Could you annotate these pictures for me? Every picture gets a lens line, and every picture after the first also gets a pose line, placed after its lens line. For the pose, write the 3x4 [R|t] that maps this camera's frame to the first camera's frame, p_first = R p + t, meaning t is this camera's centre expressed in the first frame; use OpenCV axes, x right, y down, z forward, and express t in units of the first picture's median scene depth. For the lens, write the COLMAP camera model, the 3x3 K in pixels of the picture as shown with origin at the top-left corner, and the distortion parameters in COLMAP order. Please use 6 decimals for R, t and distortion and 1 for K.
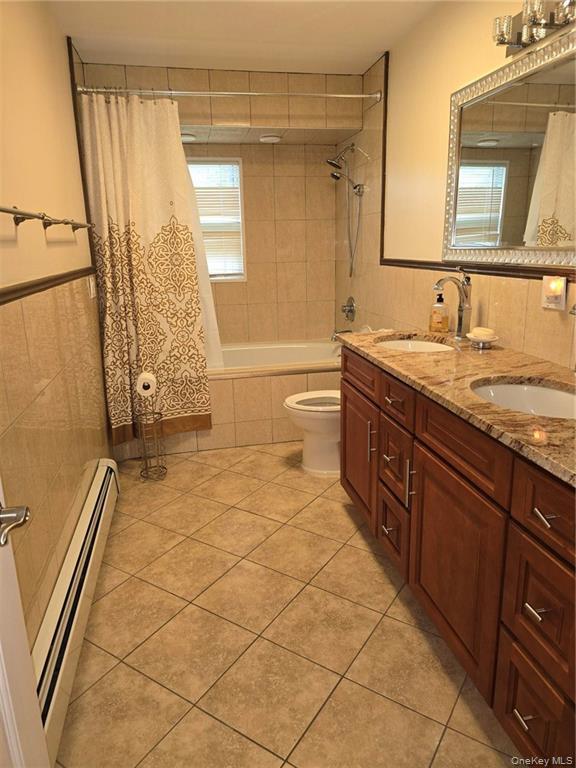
lens RADIAL K [[513.7, 0, 293.3], [0, 513.7, 372.6], [0, 0, 1]] dist [0.054939, -0.057129]
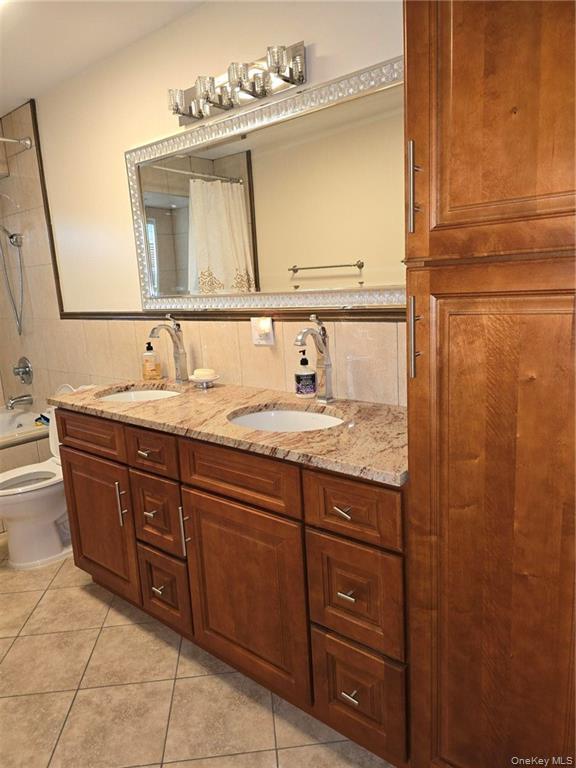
lens RADIAL K [[513.7, 0, 288.2], [0, 513.7, 381.8], [0, 0, 1]] dist [0.054939, -0.057129]
pose [[0.784162, -0.137917, 0.605037, -0.133440], [0.187190, 0.982145, -0.018731, -0.006641], [-0.591650, 0.127945, 0.795977, 0.046201]]
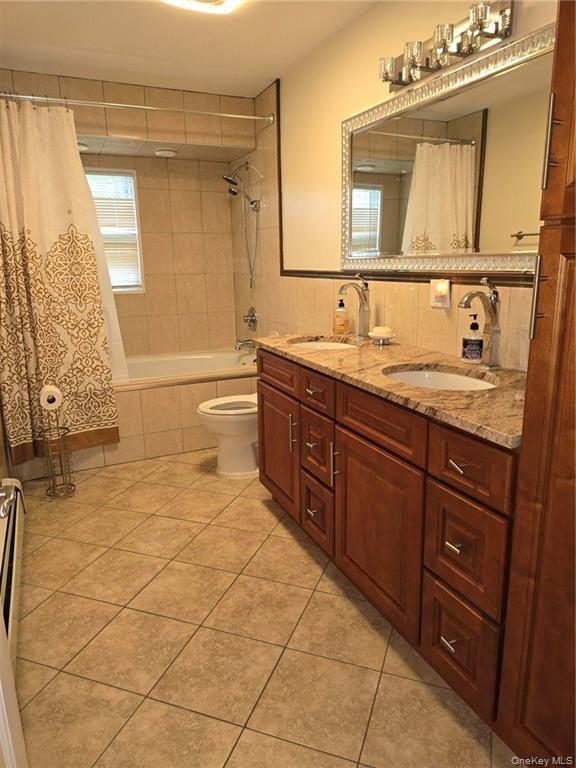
lens RADIAL K [[513.7, 0, 296.0], [0, 513.7, 374.4], [0, 0, 1]] dist [0.054939, -0.057129]
pose [[0.973390, -0.043922, 0.224906, -0.071110], [0.050913, 0.998381, -0.025375, 0.034638], [-0.223427, 0.036151, 0.974050, -0.051695]]
